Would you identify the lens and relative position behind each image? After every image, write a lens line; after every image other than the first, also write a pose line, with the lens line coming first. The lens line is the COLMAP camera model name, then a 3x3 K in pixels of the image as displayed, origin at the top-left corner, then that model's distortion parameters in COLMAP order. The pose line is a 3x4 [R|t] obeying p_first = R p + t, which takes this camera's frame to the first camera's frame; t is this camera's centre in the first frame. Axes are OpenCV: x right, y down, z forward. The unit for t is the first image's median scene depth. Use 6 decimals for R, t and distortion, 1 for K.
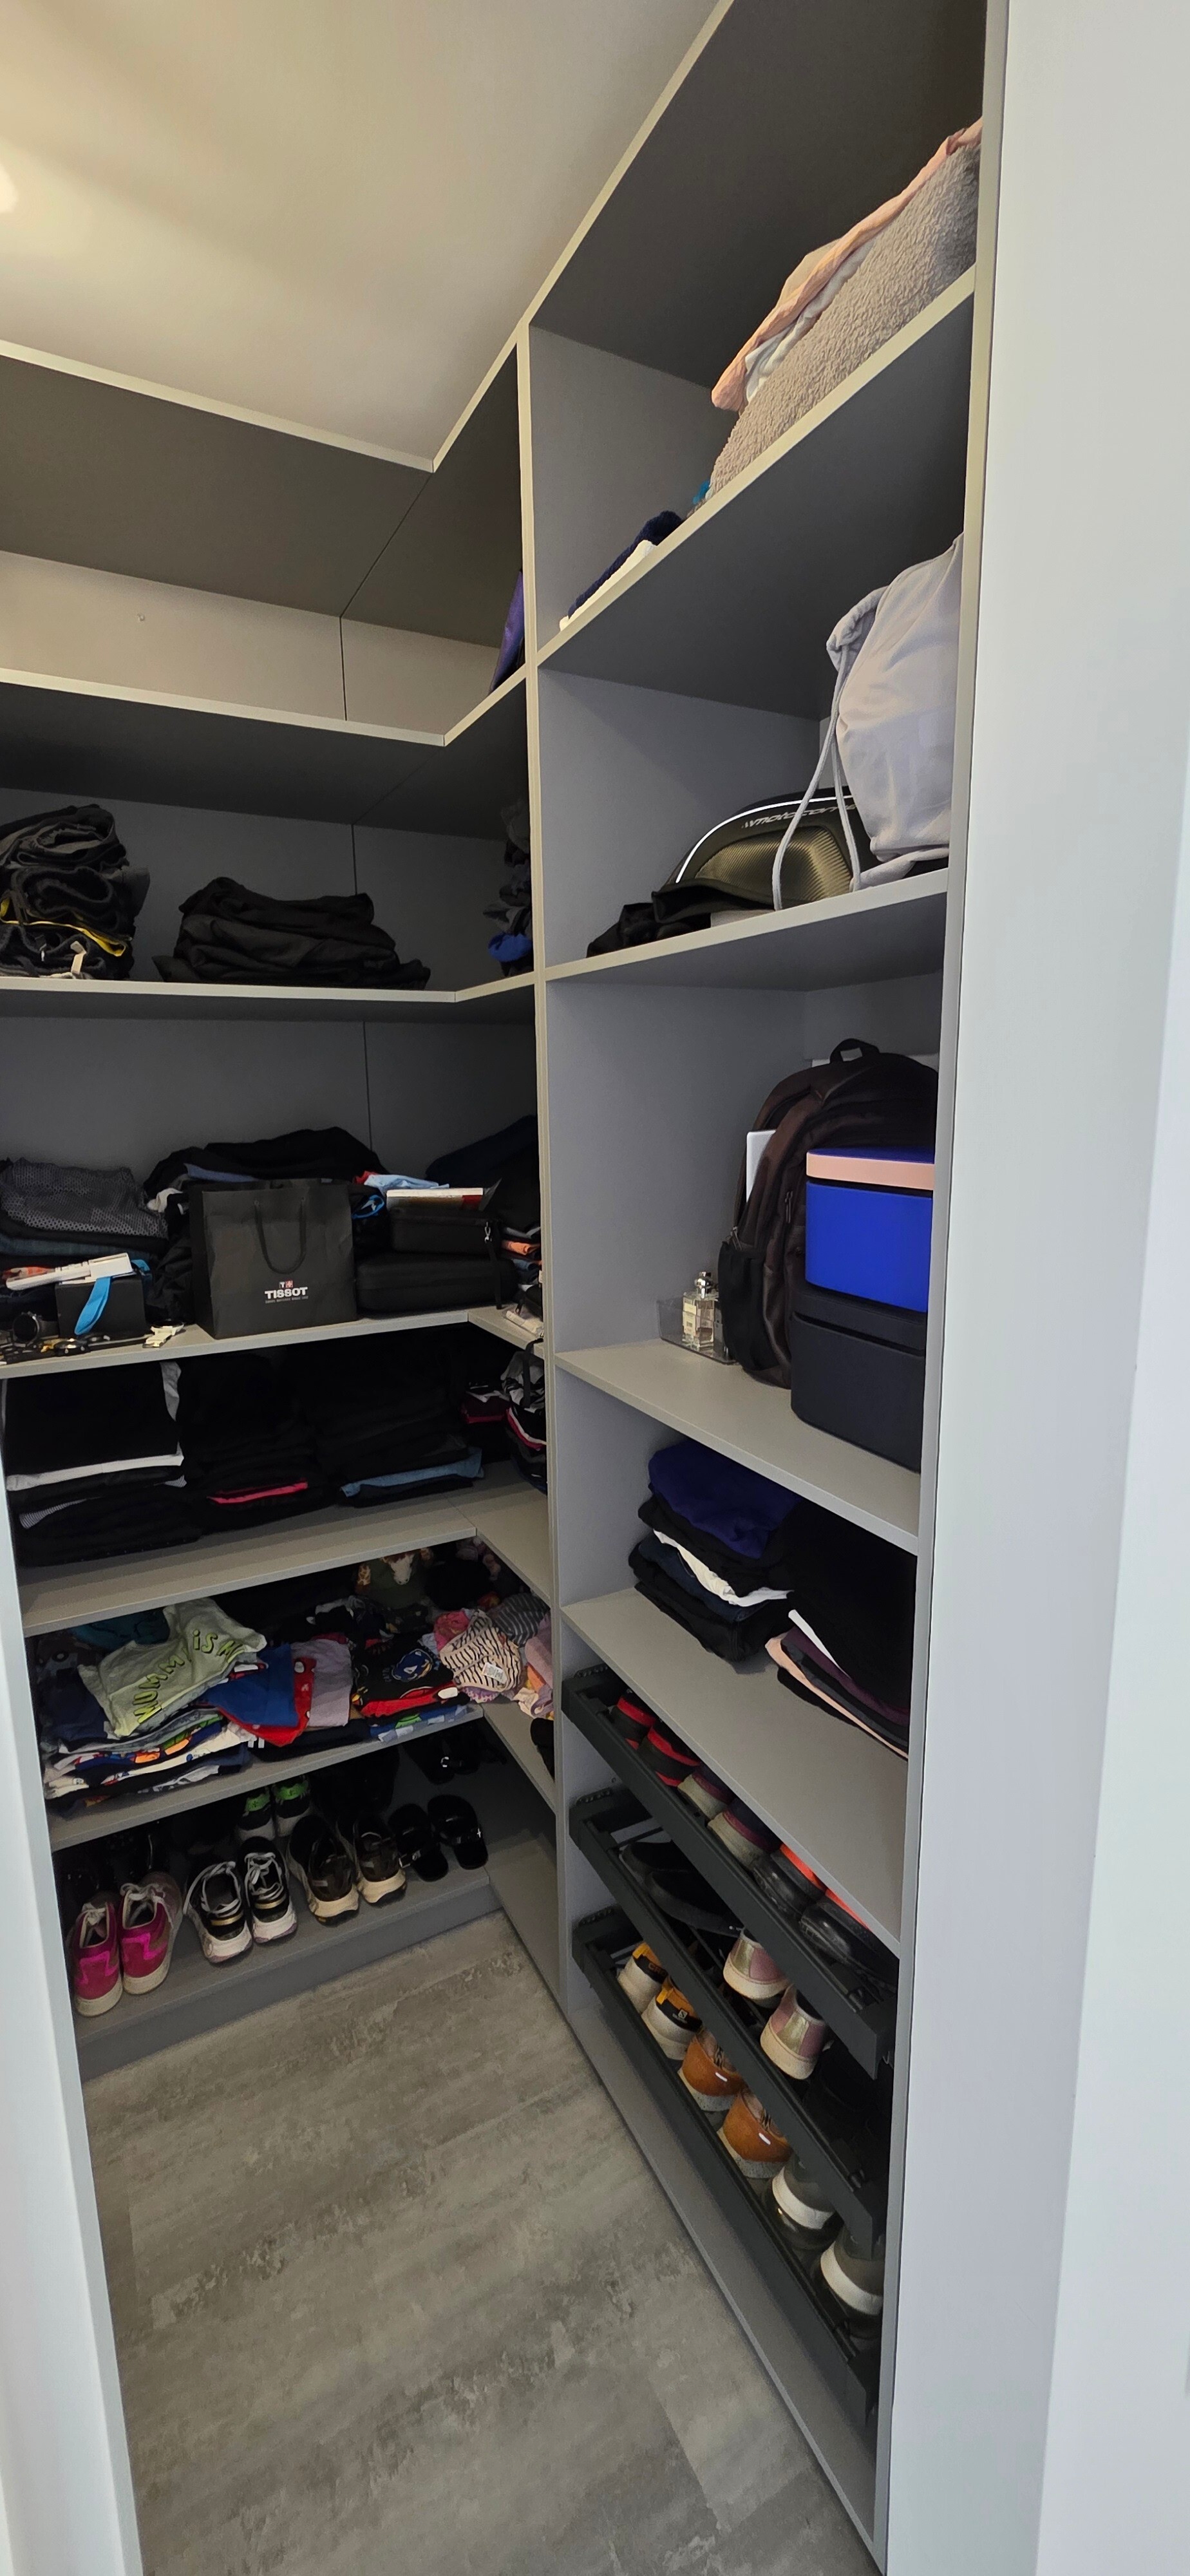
lens RADIAL K [[1028.7, 0, 590.0], [0, 1028.7, 1281.7], [0, 0, 1]] dist [0.002671, -0.000358]
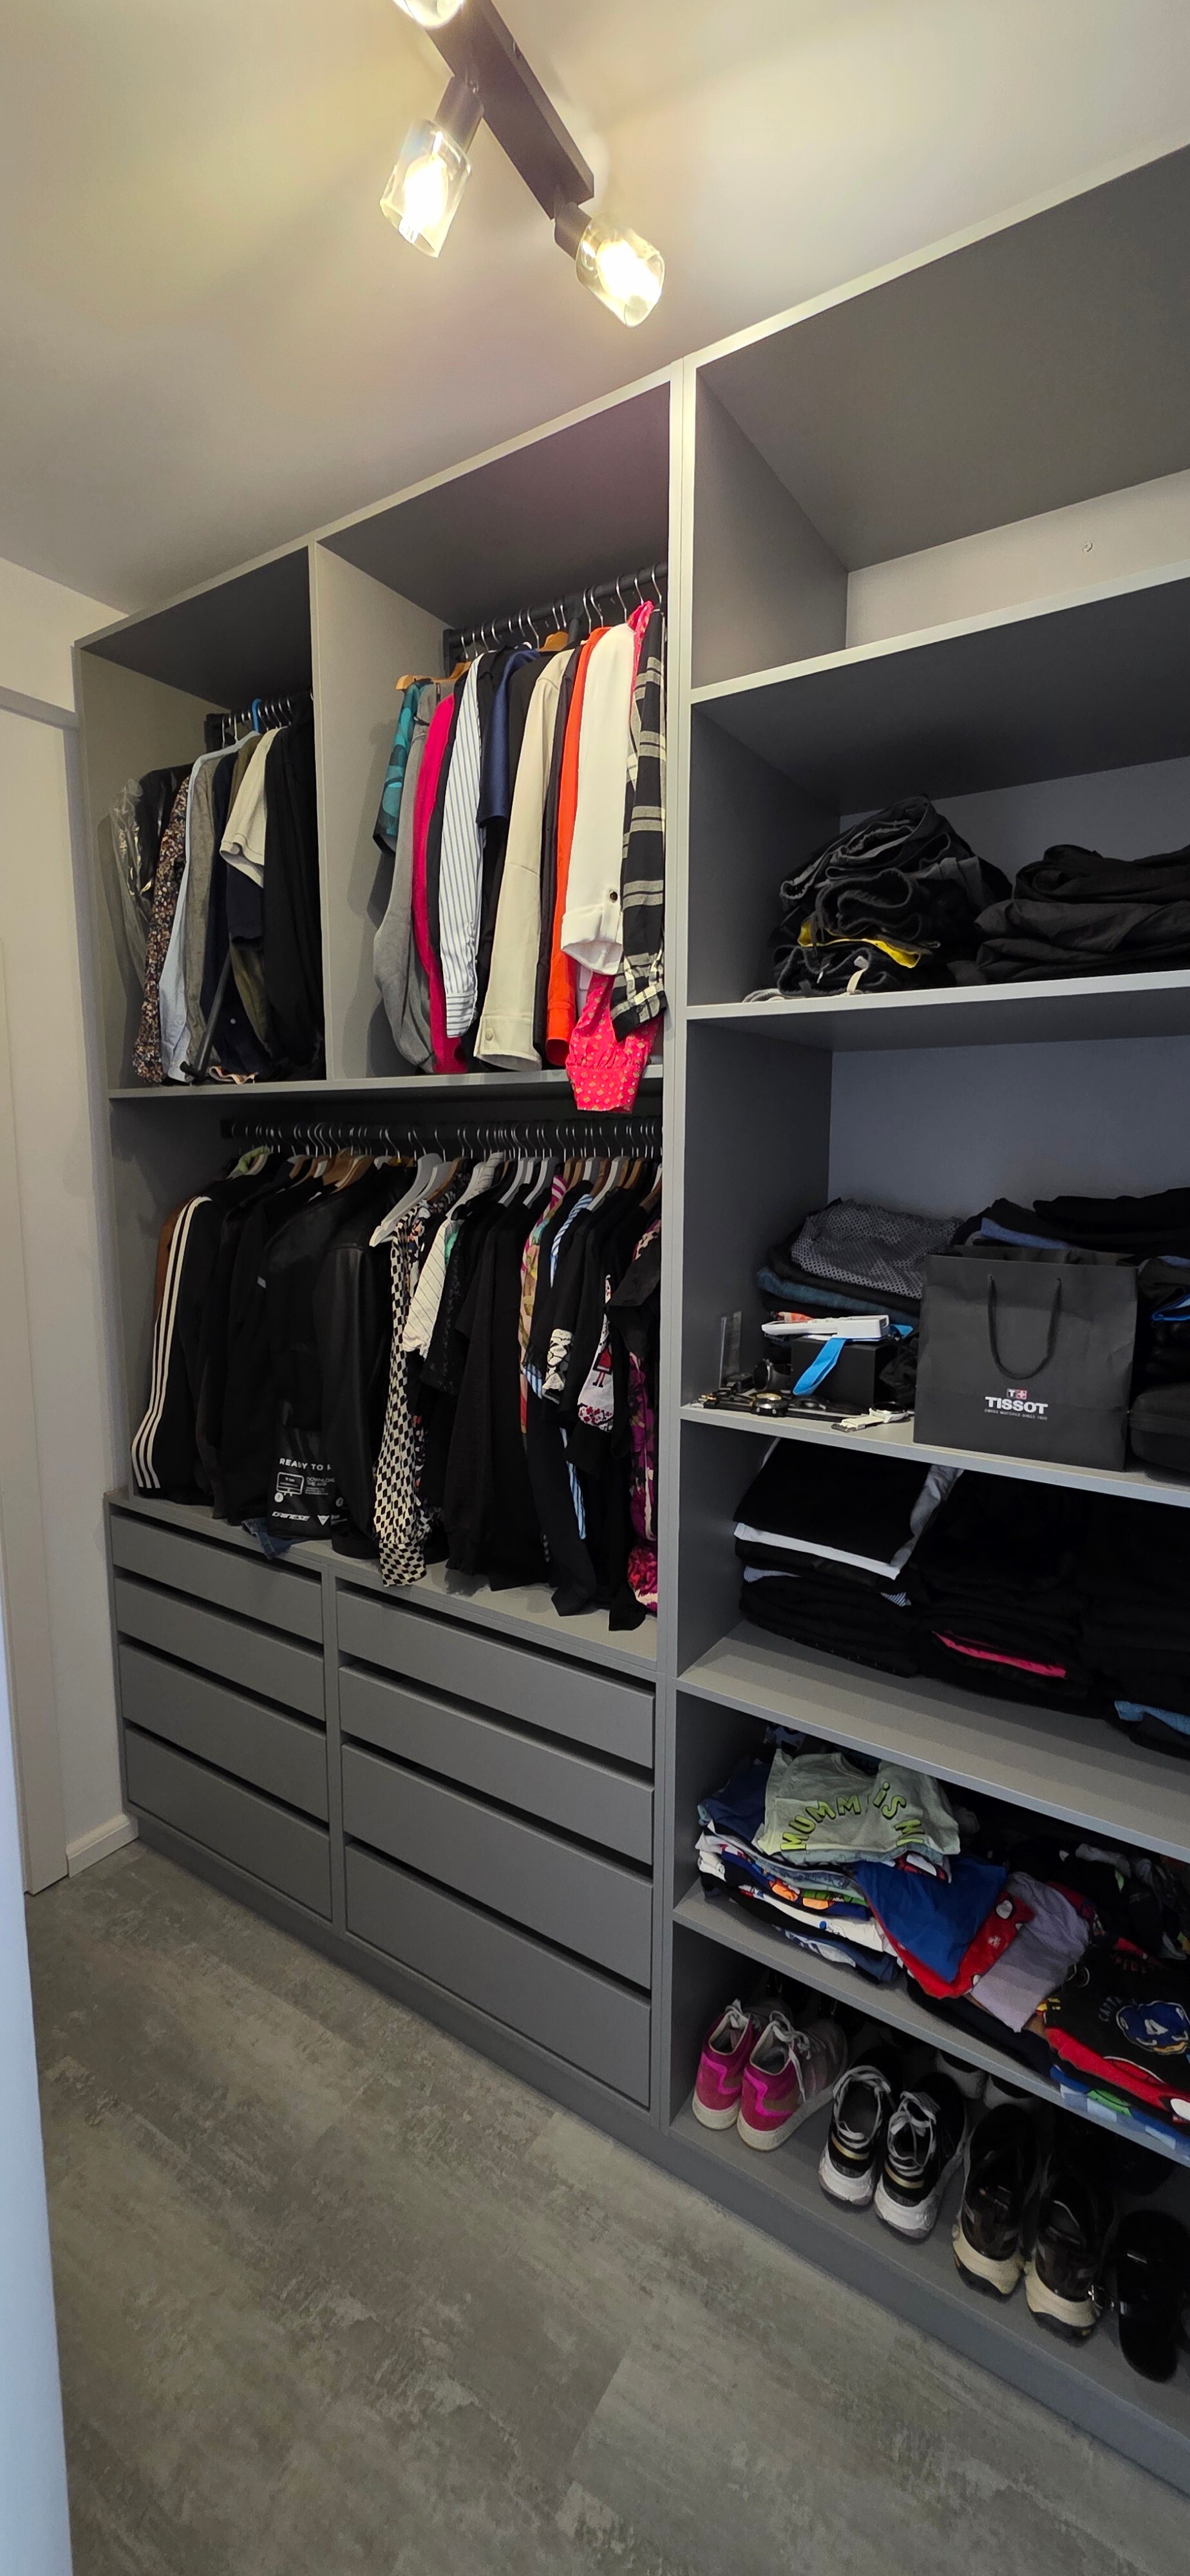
lens RADIAL K [[1028.7, 0, 590.0], [0, 1028.7, 1281.7], [0, 0, 1]] dist [0.002671, -0.000358]
pose [[0.478440, 0.134292, -0.867791, 0.169388], [-0.175104, 0.982980, 0.055577, -0.059615], [0.860484, 0.125364, 0.493812, 0.362512]]
